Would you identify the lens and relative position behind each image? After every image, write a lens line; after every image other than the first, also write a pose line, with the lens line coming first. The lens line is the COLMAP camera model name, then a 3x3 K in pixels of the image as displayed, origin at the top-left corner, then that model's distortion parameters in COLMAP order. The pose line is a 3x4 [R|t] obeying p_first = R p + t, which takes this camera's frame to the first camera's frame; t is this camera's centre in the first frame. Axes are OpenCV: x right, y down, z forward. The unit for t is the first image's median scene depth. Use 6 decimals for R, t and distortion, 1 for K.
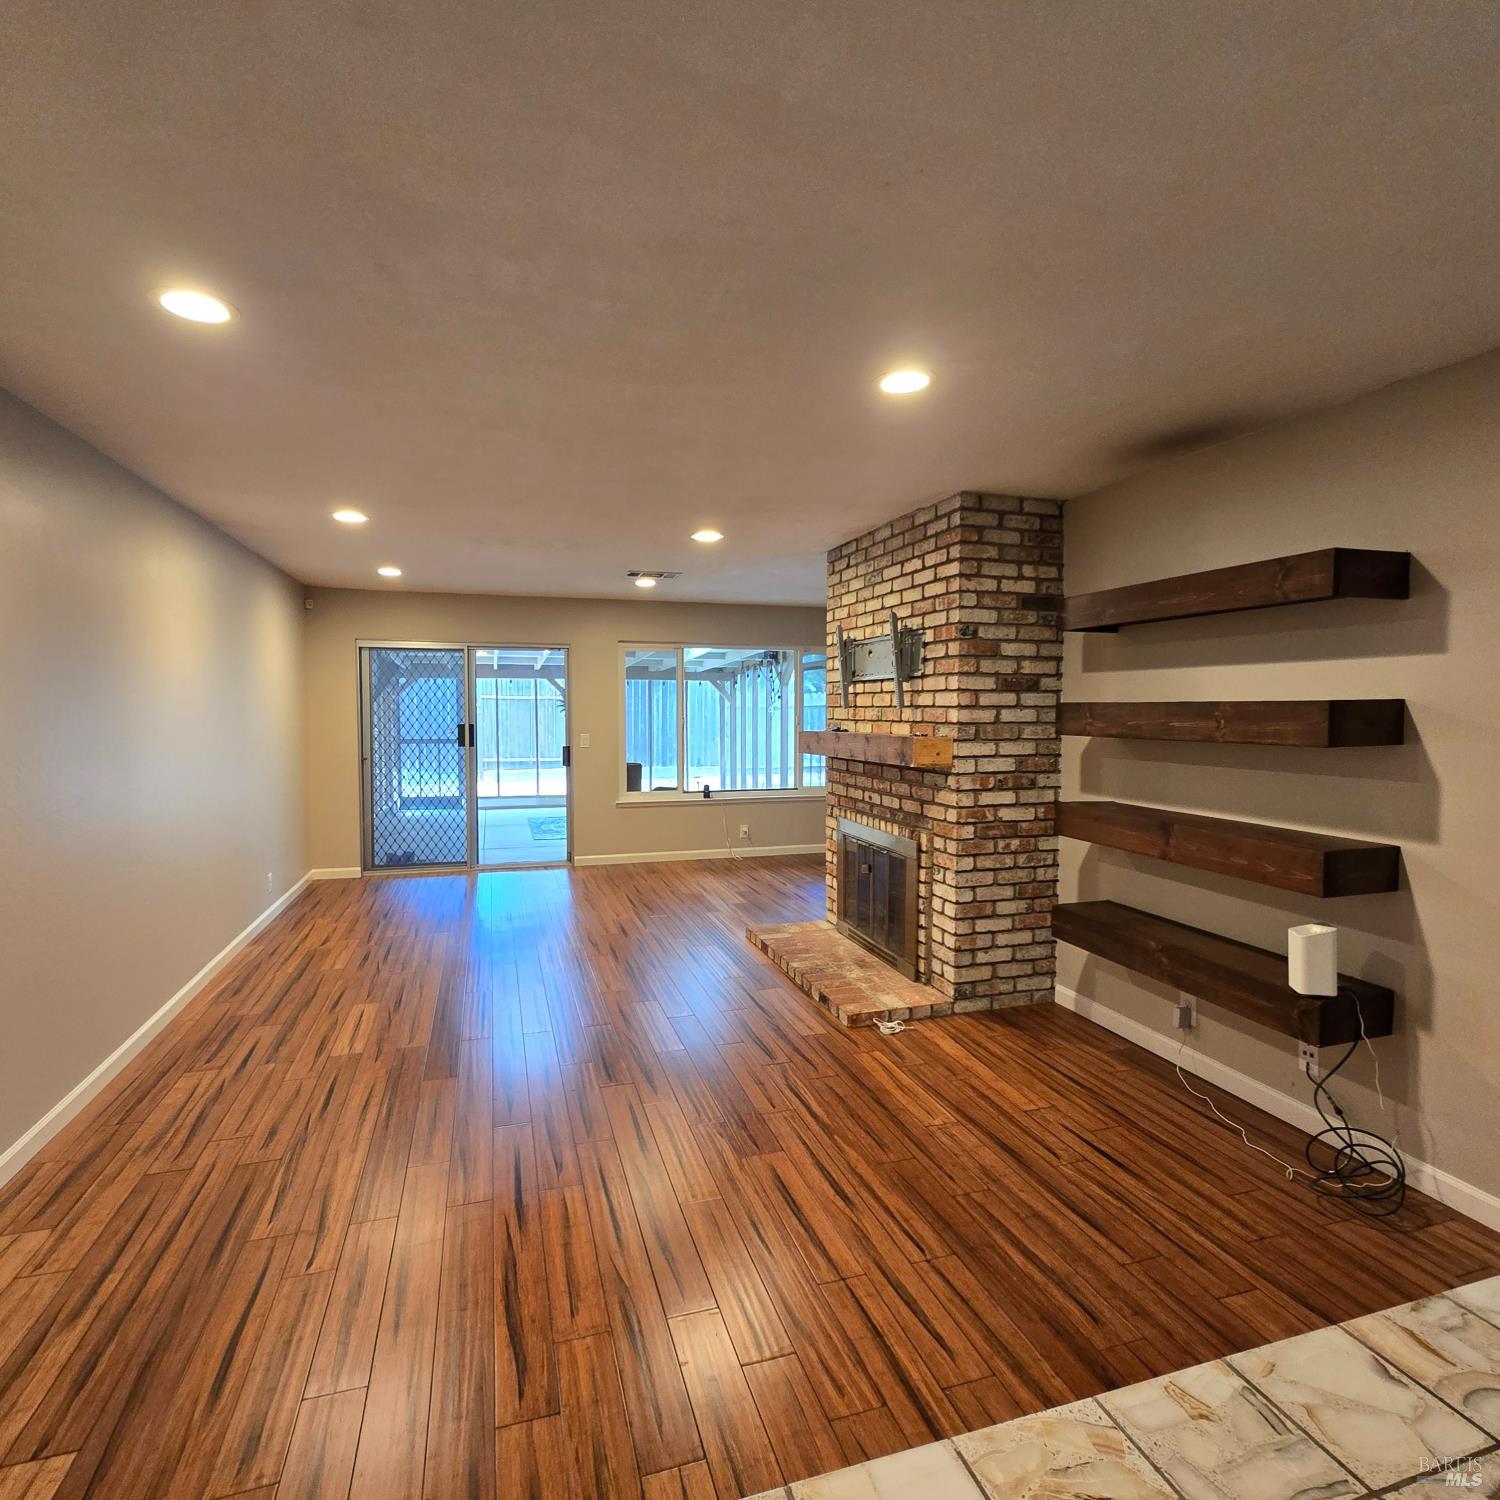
lens RADIAL K [[819.2, 0, 738.6], [0, 819.2, 744.1], [0, 0, 1]] dist [-0.003818, 0.000934]
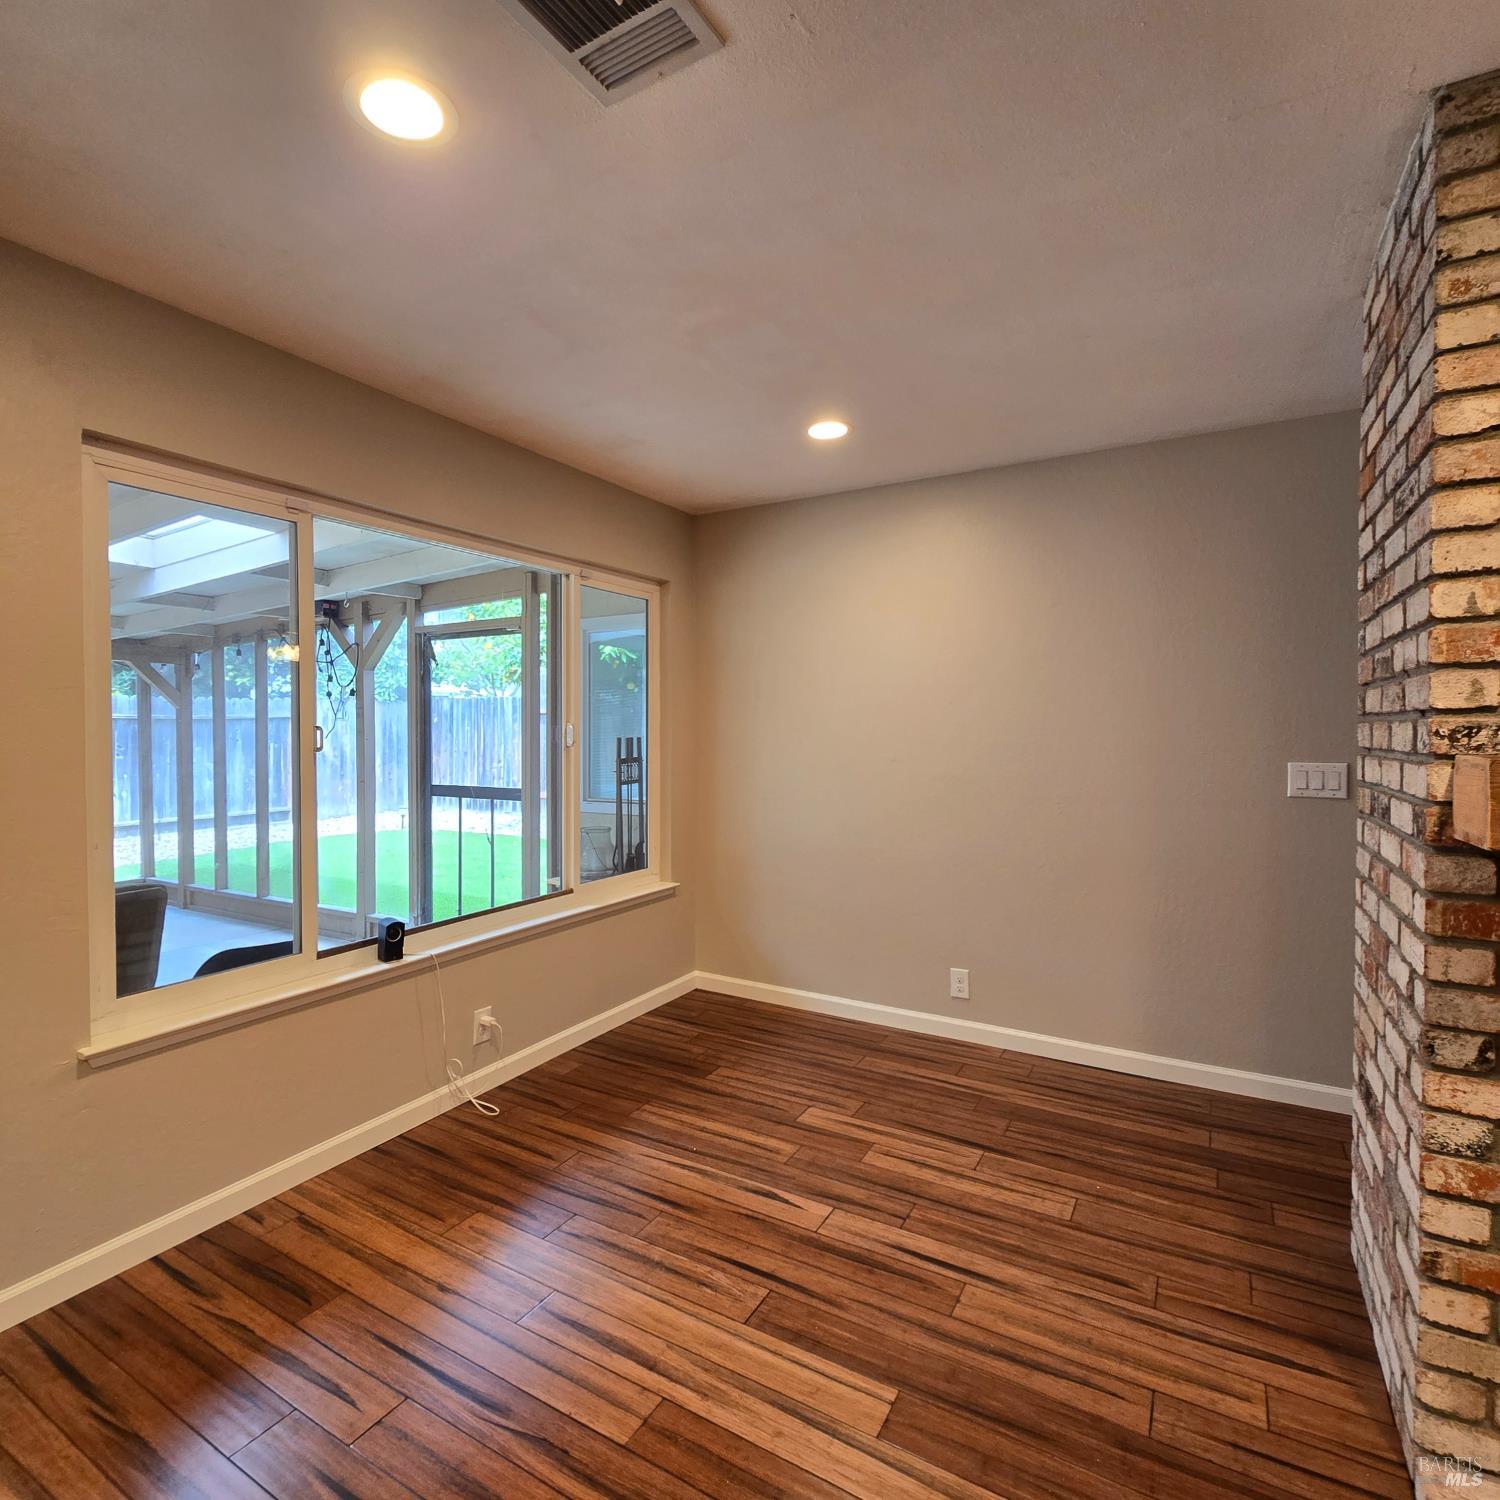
lens RADIAL K [[819.2, 0, 746.9], [0, 819.2, 749.4], [0, 0, 1]] dist [-0.003818, 0.000934]
pose [[0.731910, -0.009482, 0.681336, -0.334129], [0.021843, 0.999716, -0.009551, -0.032749], [-0.681052, 0.021873, 0.731909, 1.315696]]
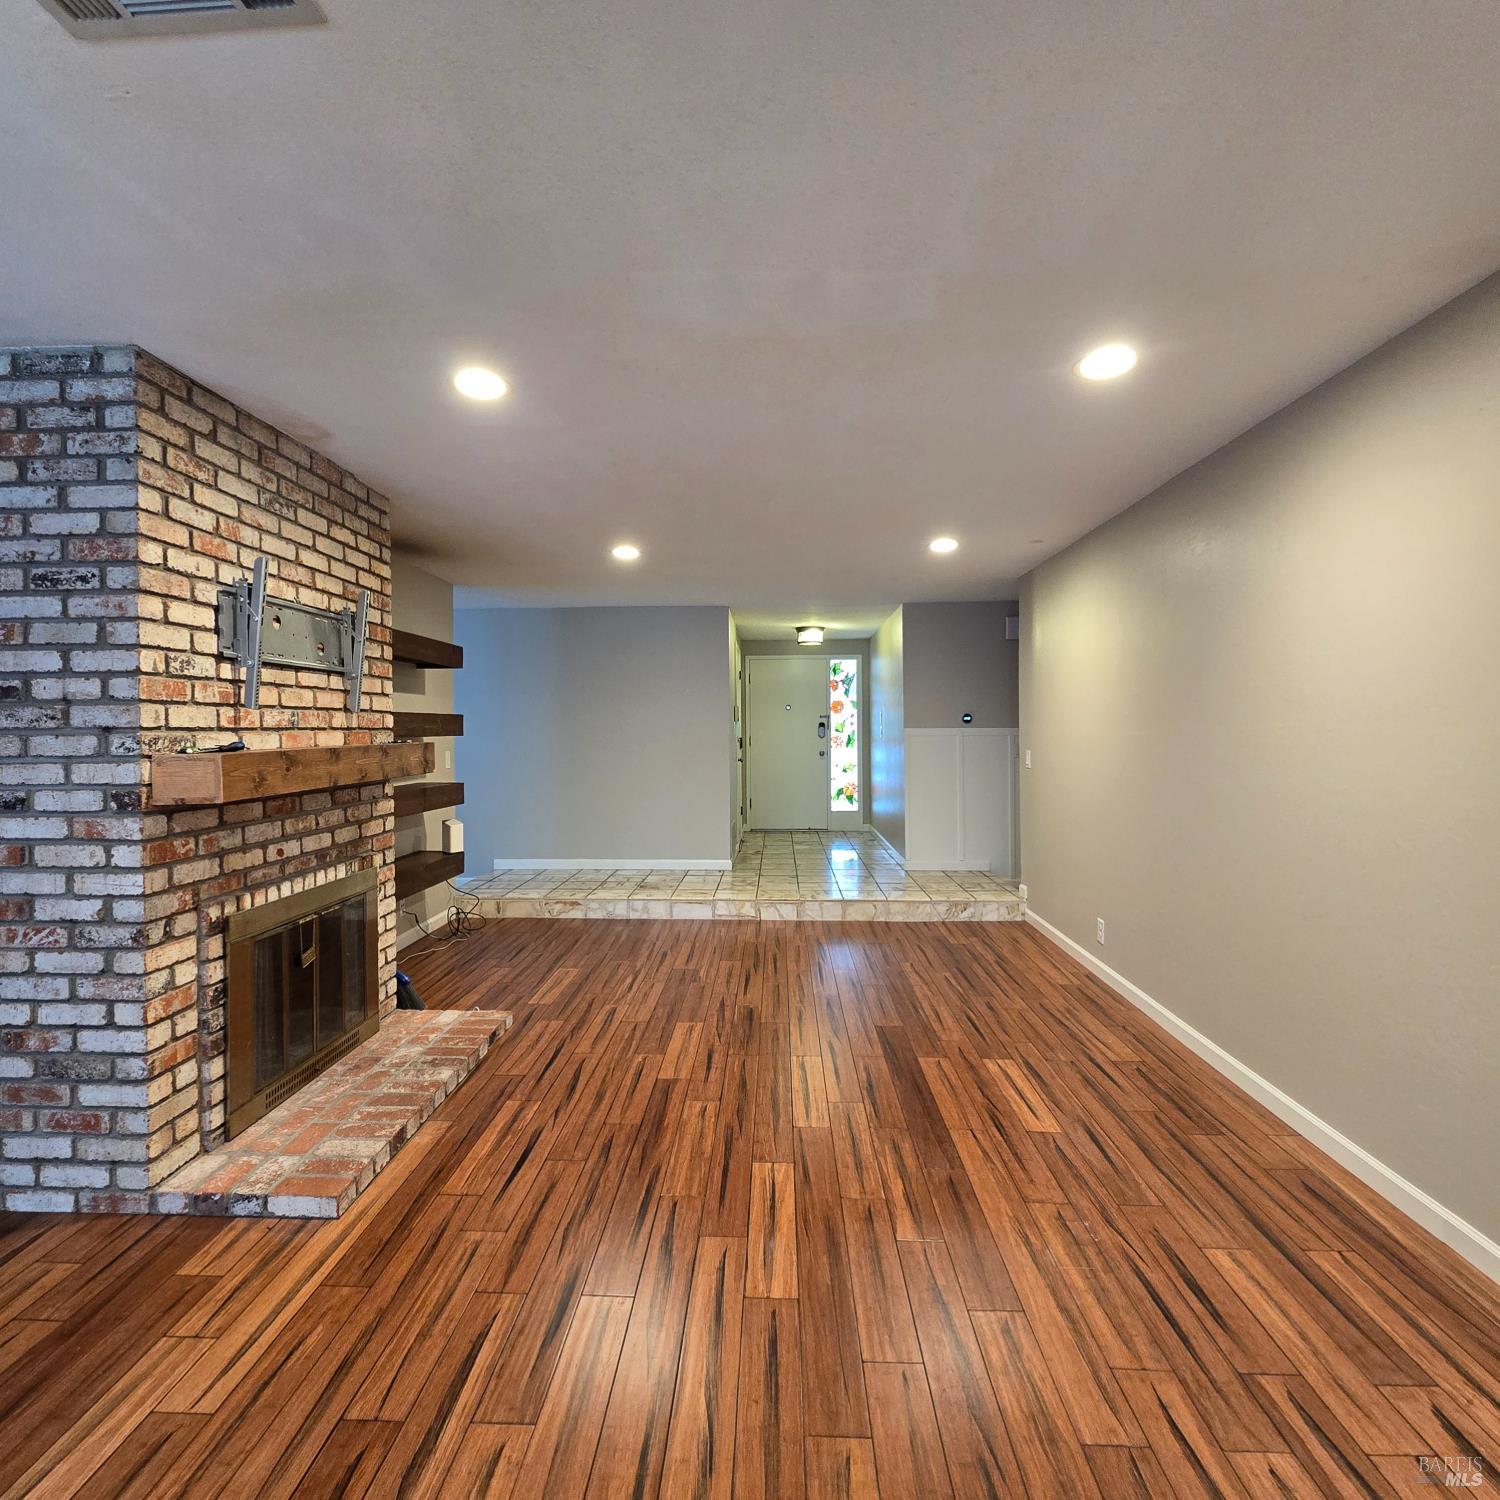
lens RADIAL K [[819.2, 0, 744.9], [0, 819.2, 738.7], [0, 0, 1]] dist [-0.003818, 0.000934]
pose [[-0.944475, 0.003939, 0.328560, -0.424466], [0.023122, 0.998246, 0.054498, -0.052374], [-0.327769, 0.059069, -0.942910, 1.638434]]
